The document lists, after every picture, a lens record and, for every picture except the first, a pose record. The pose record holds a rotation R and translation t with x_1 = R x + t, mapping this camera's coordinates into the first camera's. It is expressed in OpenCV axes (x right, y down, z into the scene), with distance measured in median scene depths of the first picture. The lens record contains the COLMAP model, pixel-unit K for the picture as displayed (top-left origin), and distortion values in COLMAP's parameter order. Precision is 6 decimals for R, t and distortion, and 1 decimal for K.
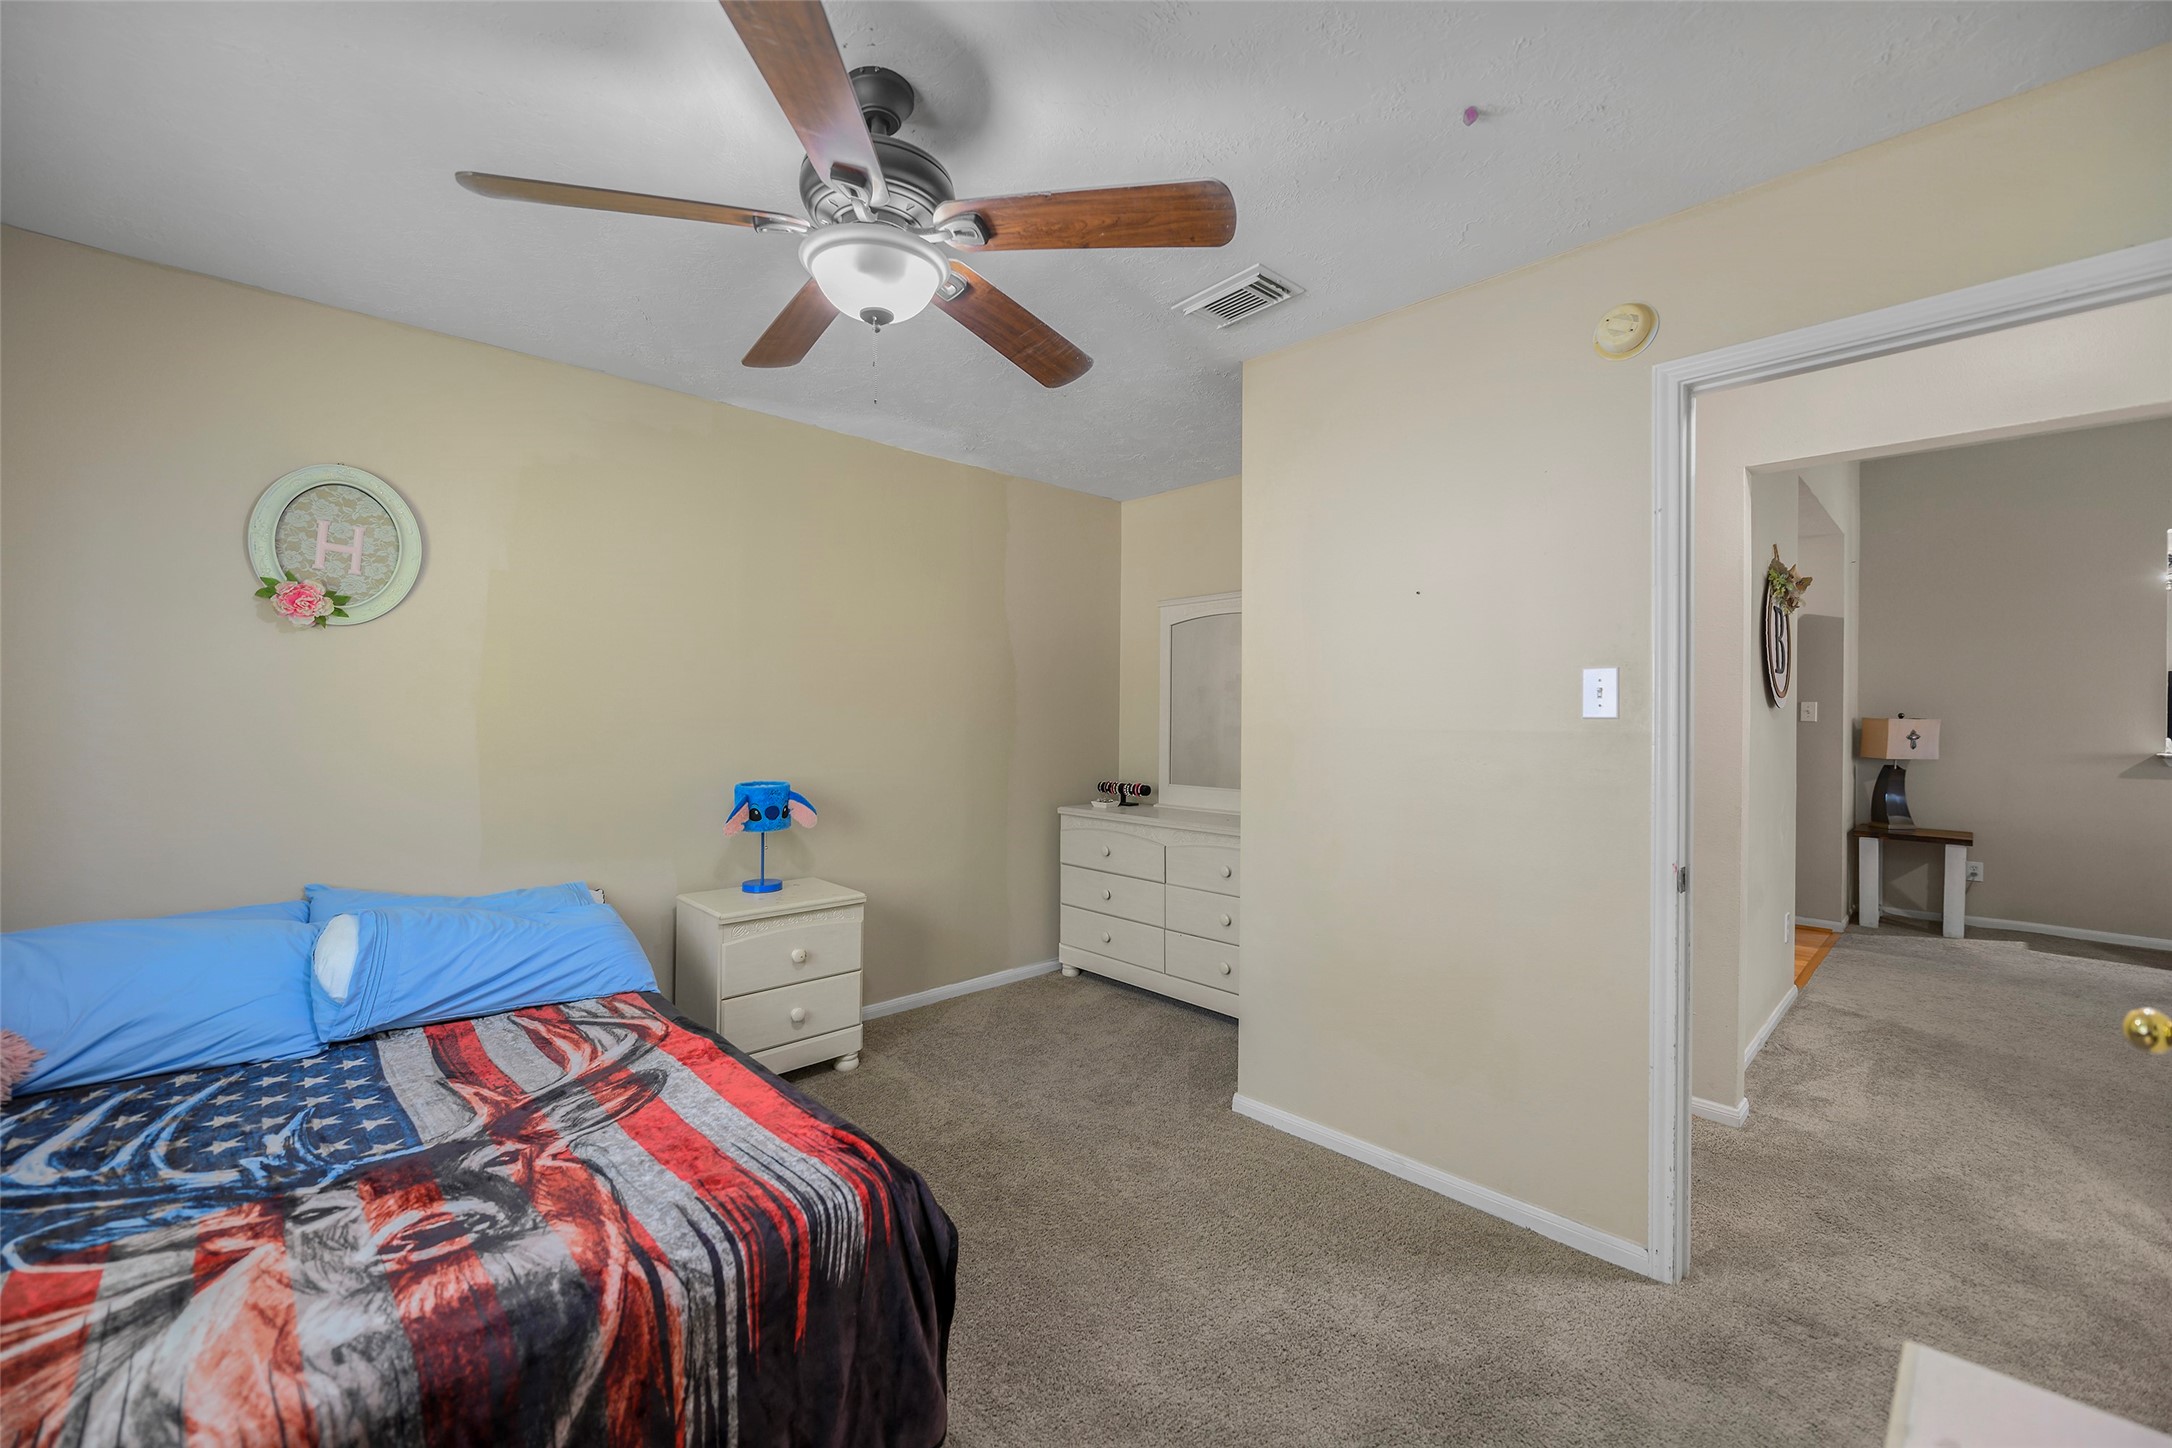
lens RADIAL K [[867.3, 0, 1089.6], [0, 867.3, 719.3], [0, 0, 1]] dist [-0.010977, -0.000419]
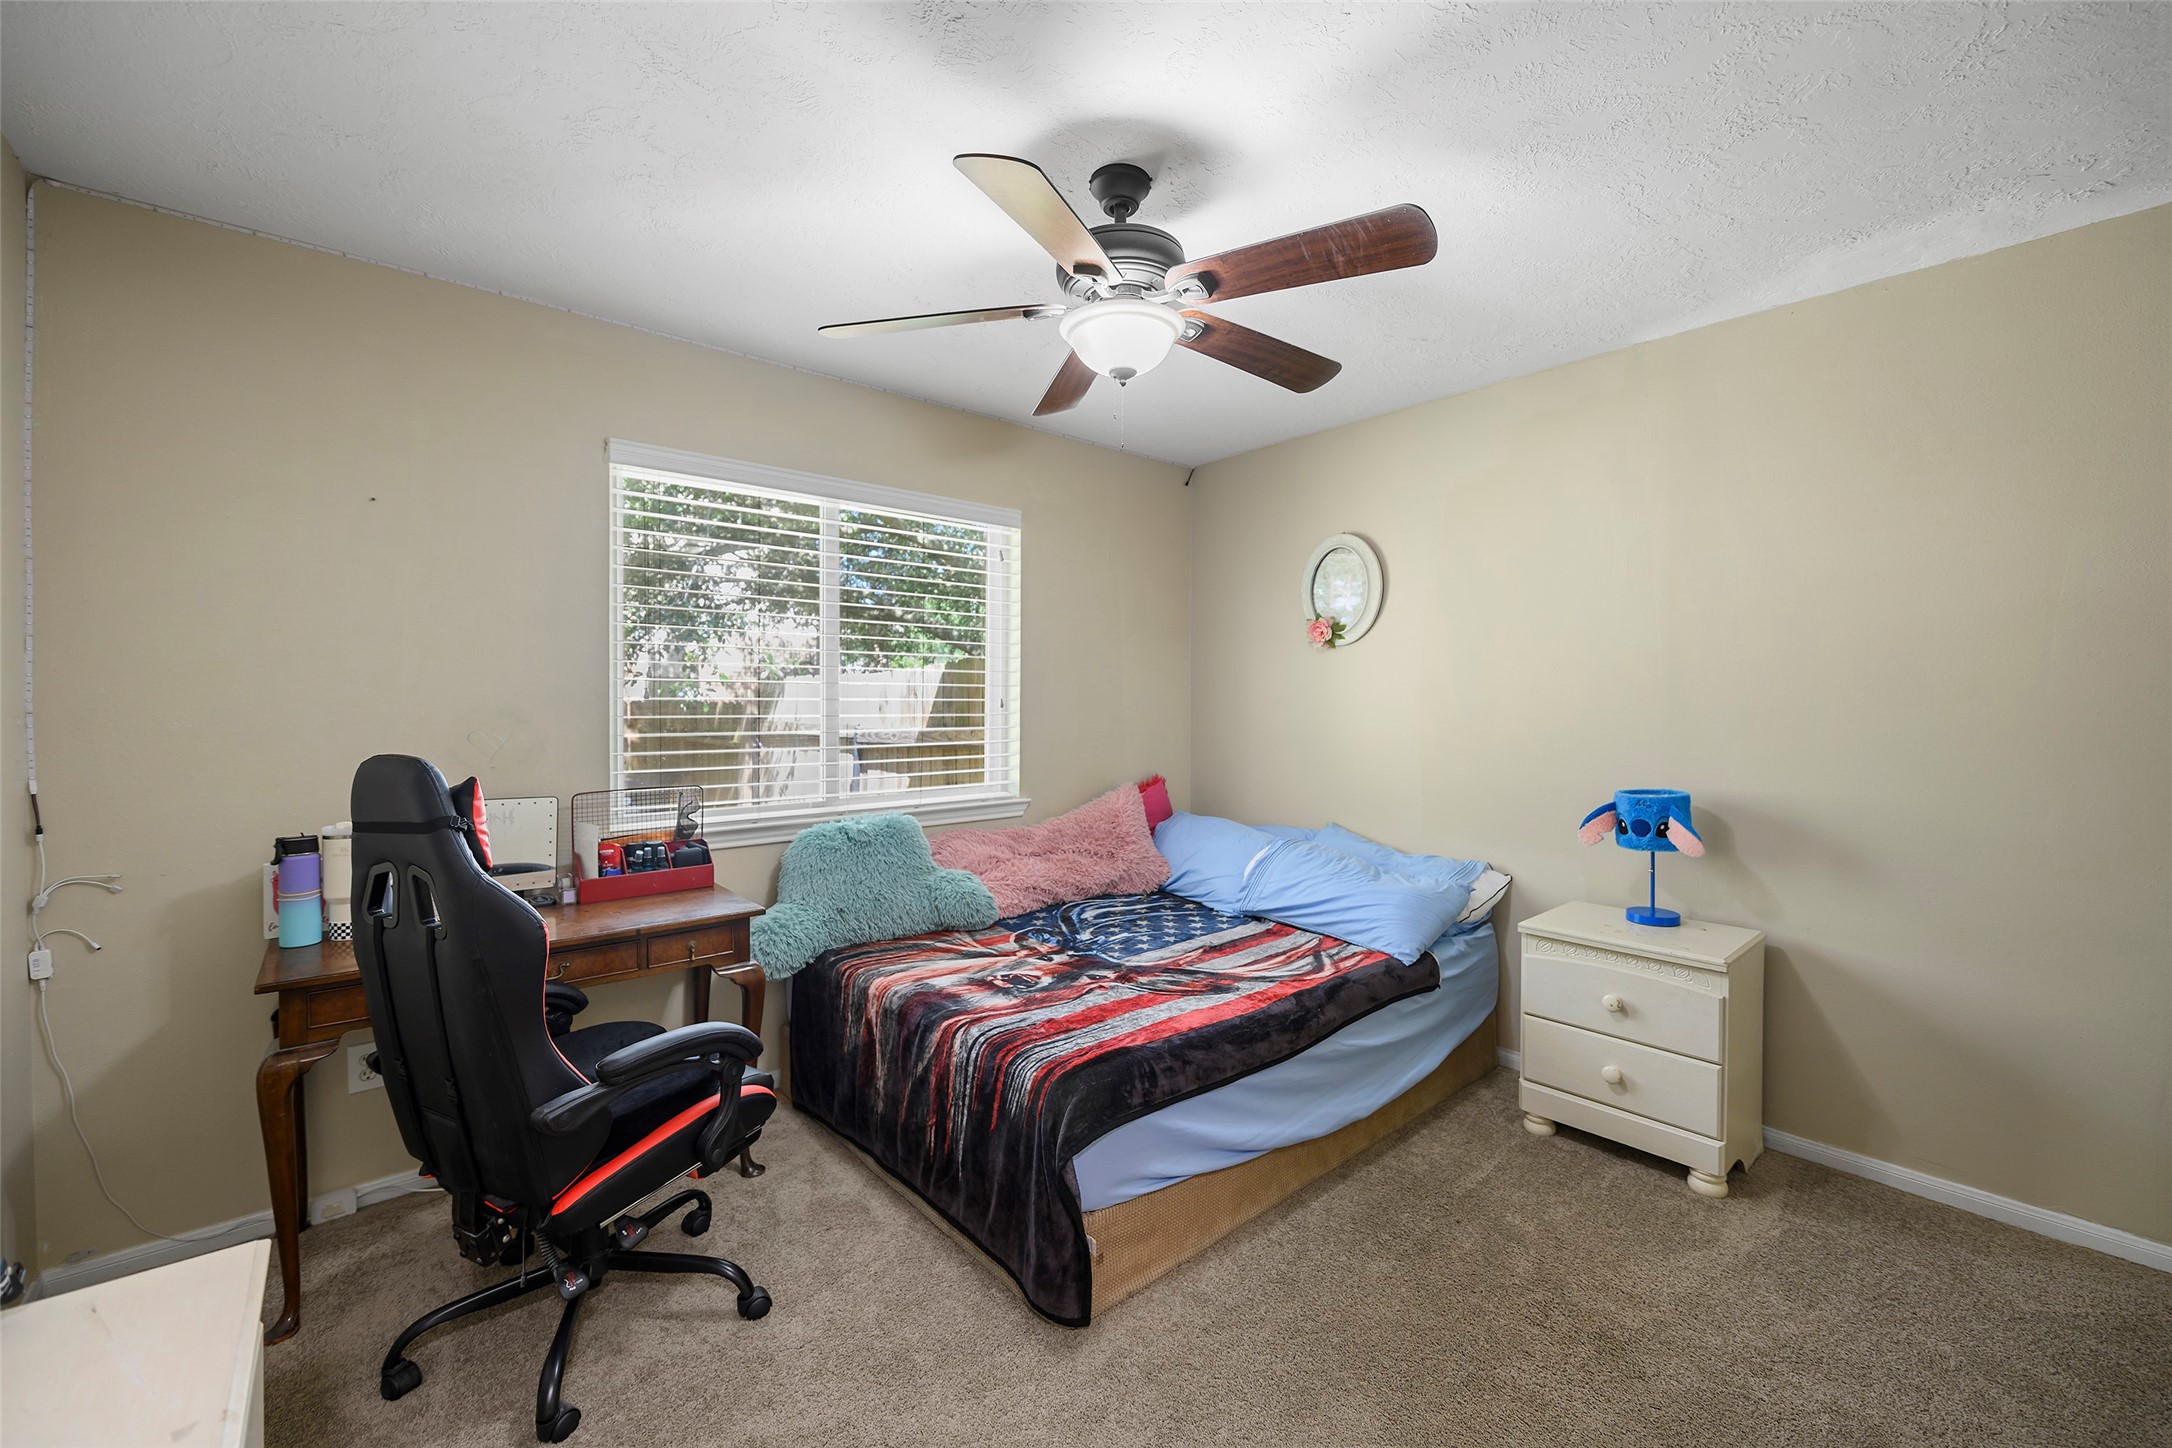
lens RADIAL K [[867.3, 0, 1090.2], [0, 867.3, 714.9], [0, 0, 1]] dist [-0.010977, -0.000419]
pose [[-0.051375, 0.013877, -0.998583, 0.945848], [-0.004825, 0.999888, 0.014143, -0.016122], [0.998668, 0.005545, -0.051302, 1.035631]]
